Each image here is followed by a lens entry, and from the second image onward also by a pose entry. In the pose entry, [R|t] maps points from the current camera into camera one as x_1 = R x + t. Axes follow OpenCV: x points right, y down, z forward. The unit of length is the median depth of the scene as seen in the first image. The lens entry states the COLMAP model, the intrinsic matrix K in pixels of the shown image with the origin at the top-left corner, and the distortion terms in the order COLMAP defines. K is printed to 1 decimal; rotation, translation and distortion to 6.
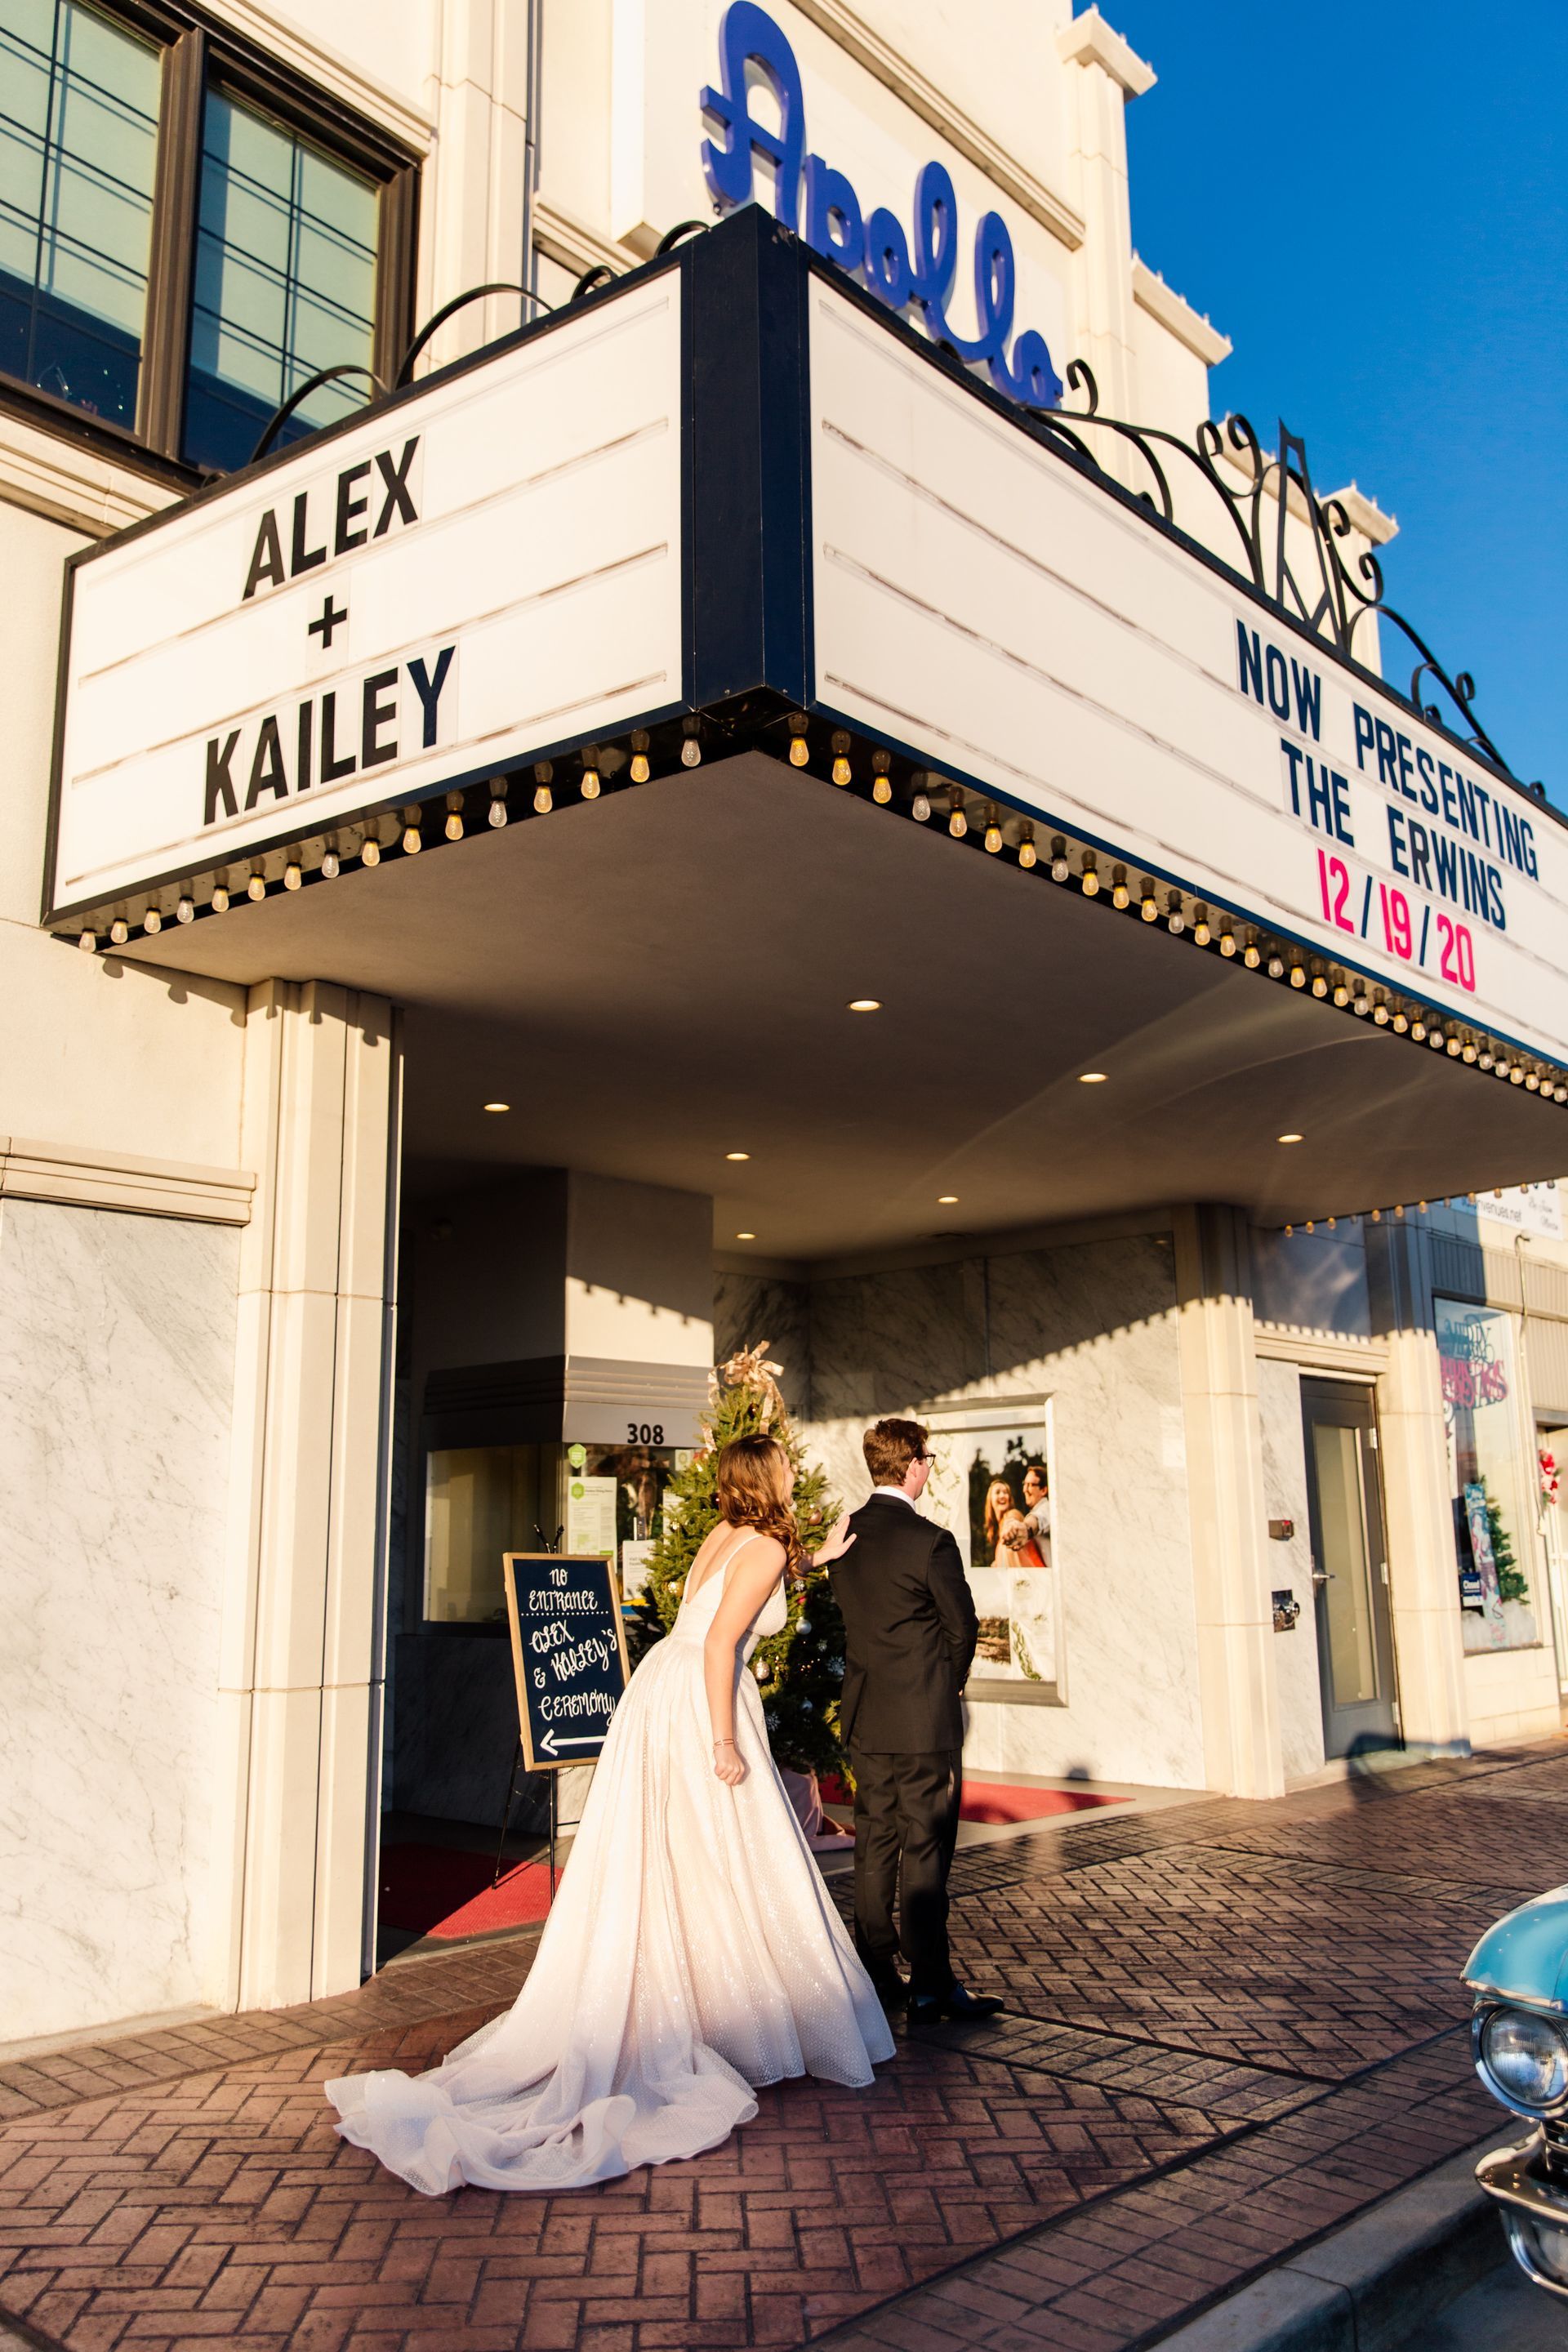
lens RADIAL K [[1786.9, 0, 784.8], [0, 1786.9, 1177.9], [0, 0, 1]] dist [-0.000408, -0.000692]
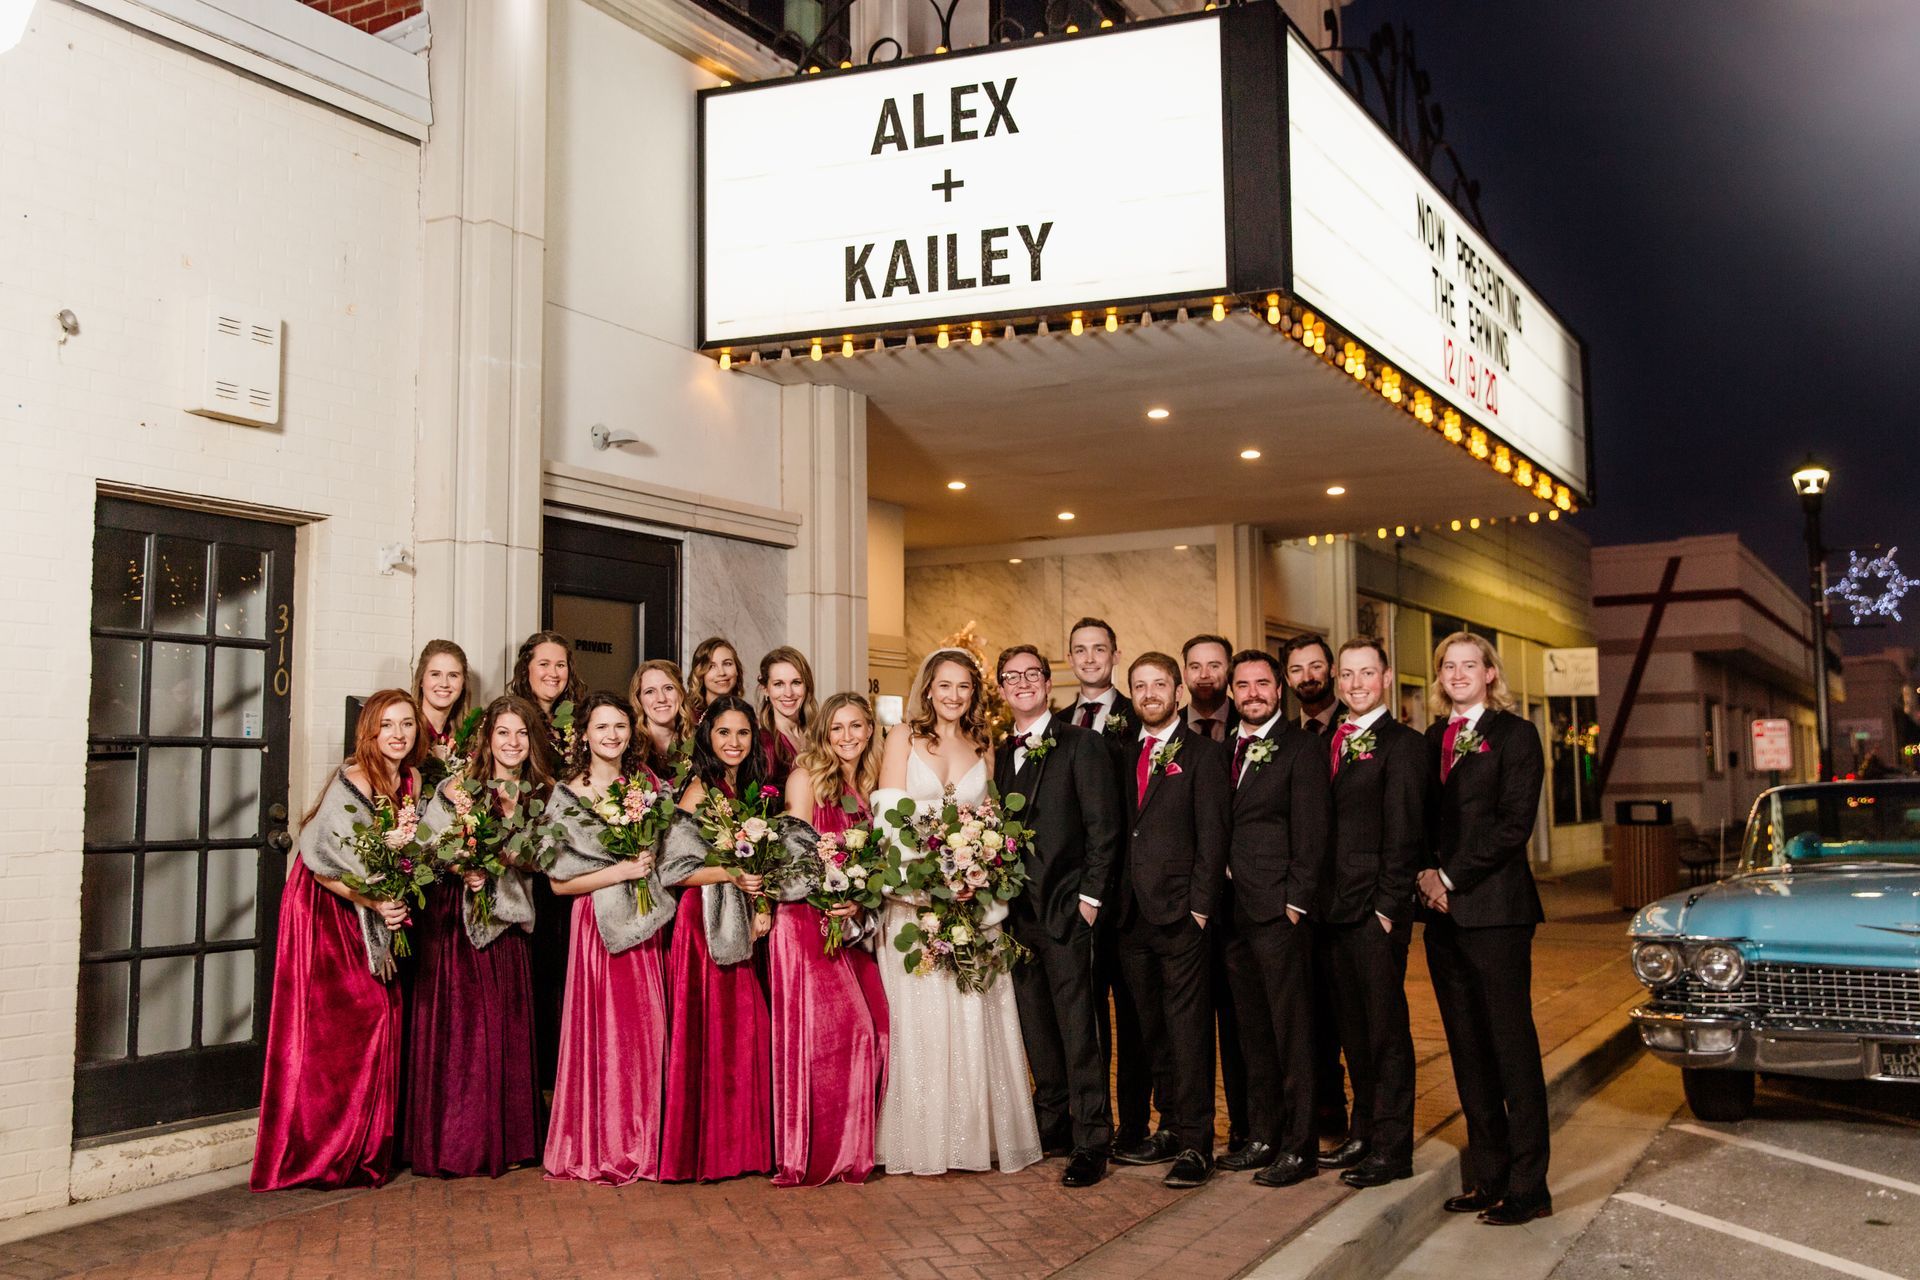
lens RADIAL K [[1814.2, 0, 955.9], [0, 1814.2, 603.4], [0, 0, 1]] dist [0.007468, 0.000983]
pose [[0.970087, 0.026136, 0.241346, -0.537651], [-0.050044, 0.994364, 0.093467, -0.077951], [-0.237543, -0.102749, 0.965928, -0.518667]]
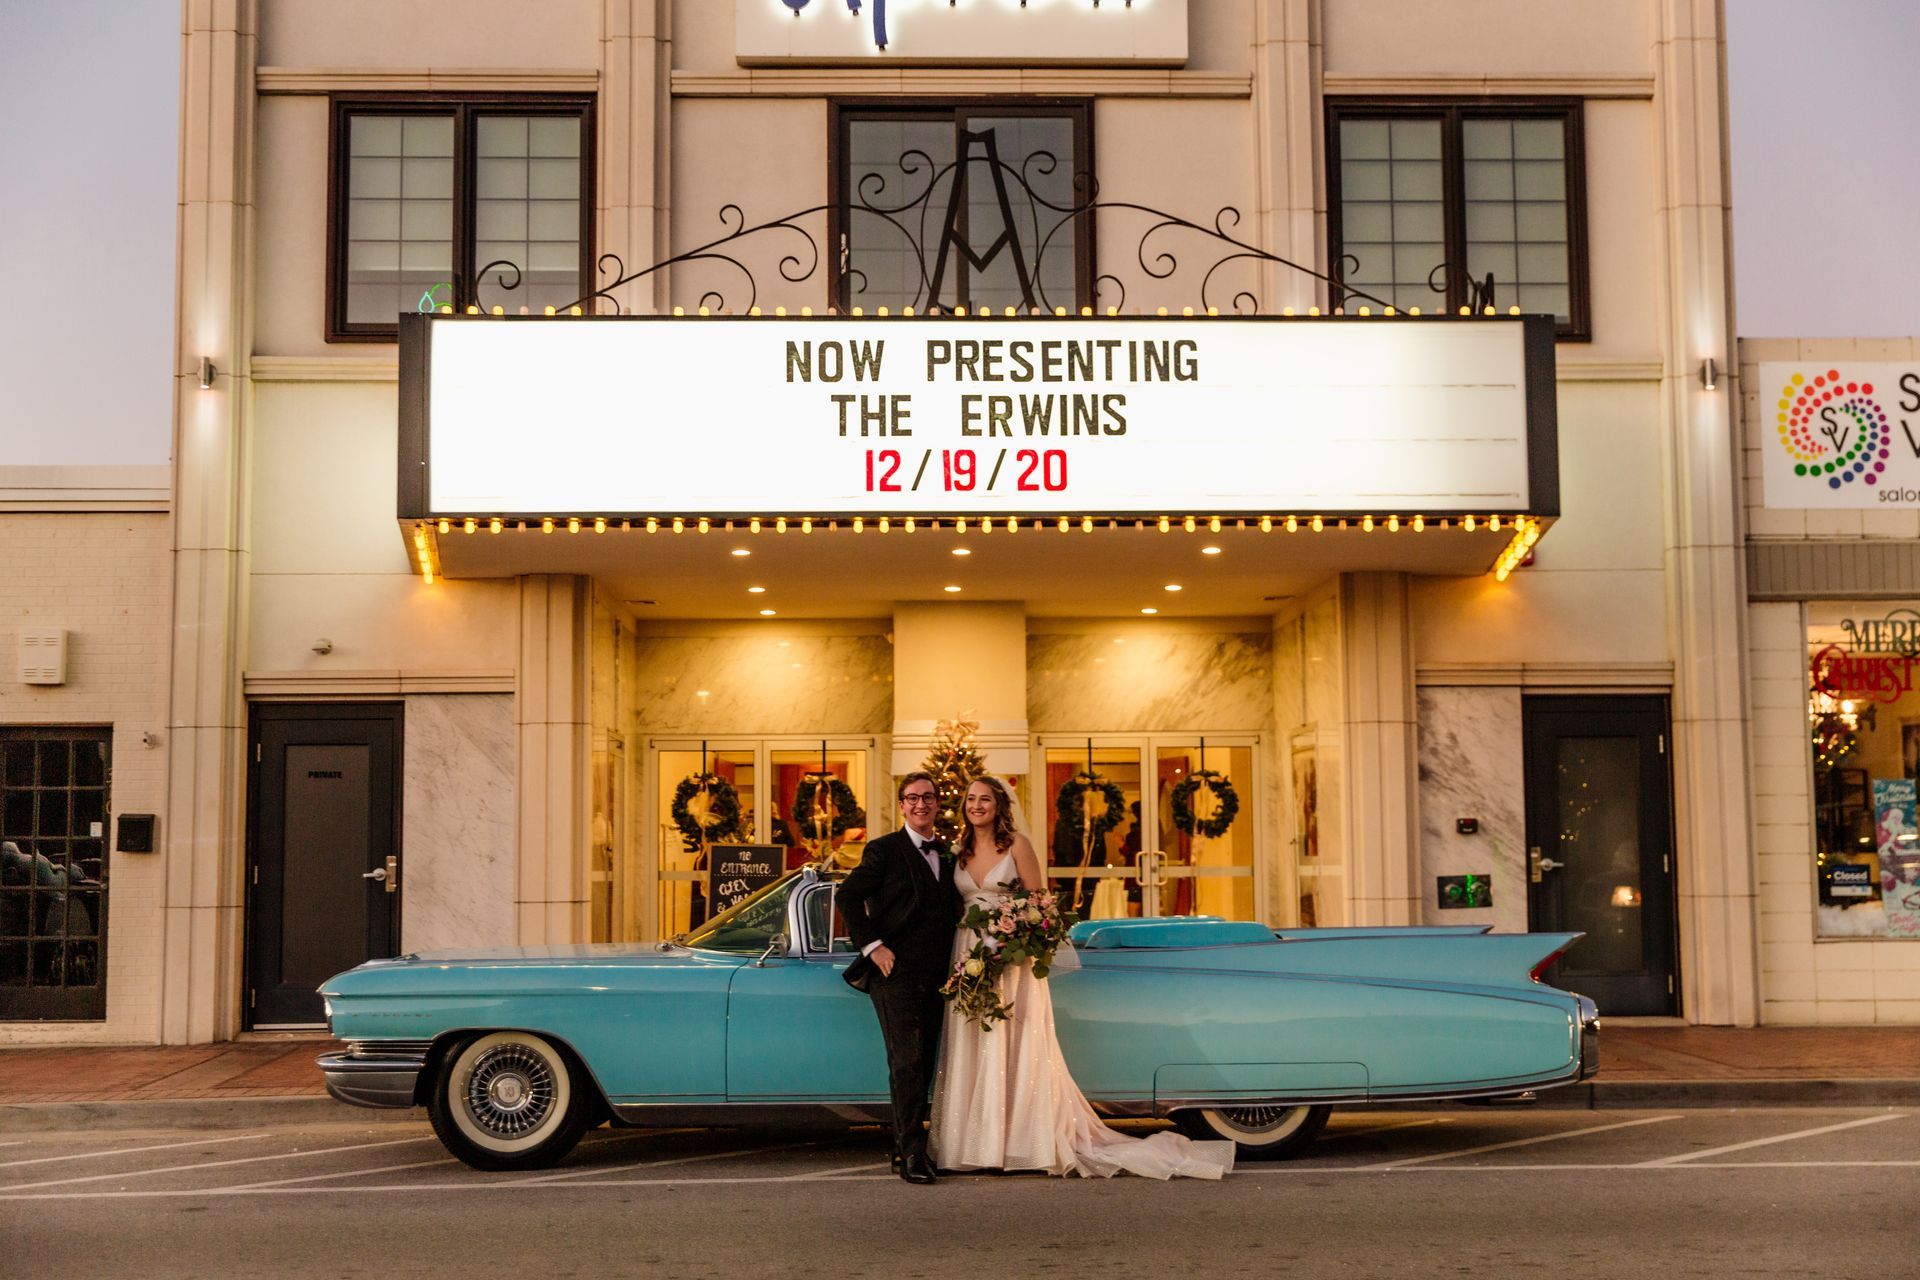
lens RADIAL K [[2315.8, 0, 962.8], [0, 2315.8, 643.5], [0, 0, 1]] dist [0.018870, -0.013190]
pose [[0.720414, -0.060058, -0.690939, 2.029699], [0.139783, 0.988373, 0.059835, -0.124319], [0.679312, -0.139687, 0.720433, -0.640137]]
